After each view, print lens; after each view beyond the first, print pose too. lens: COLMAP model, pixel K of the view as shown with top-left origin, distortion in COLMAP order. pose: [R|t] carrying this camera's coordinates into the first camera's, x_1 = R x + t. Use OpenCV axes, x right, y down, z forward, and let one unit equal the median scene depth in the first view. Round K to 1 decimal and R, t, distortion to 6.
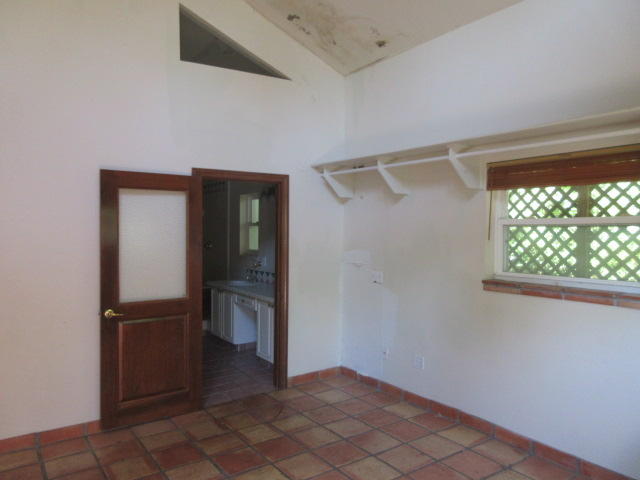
lens RADIAL K [[473.3, 0, 318.8], [0, 473.3, 239.6], [0, 0, 1]] dist [-0.008032, -0.003794]
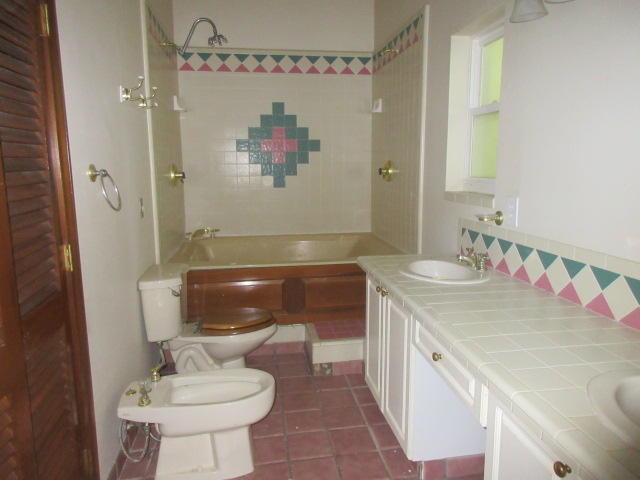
lens RADIAL K [[473.3, 0, 318.8], [0, 473.3, 239.6], [0, 0, 1]] dist [-0.008032, -0.003794]
pose [[0.895077, 0.061855, -0.441601, -0.090262], [0.000952, 0.990065, 0.140606, 0.018226], [0.445910, -0.126274, 0.886126, 0.639946]]
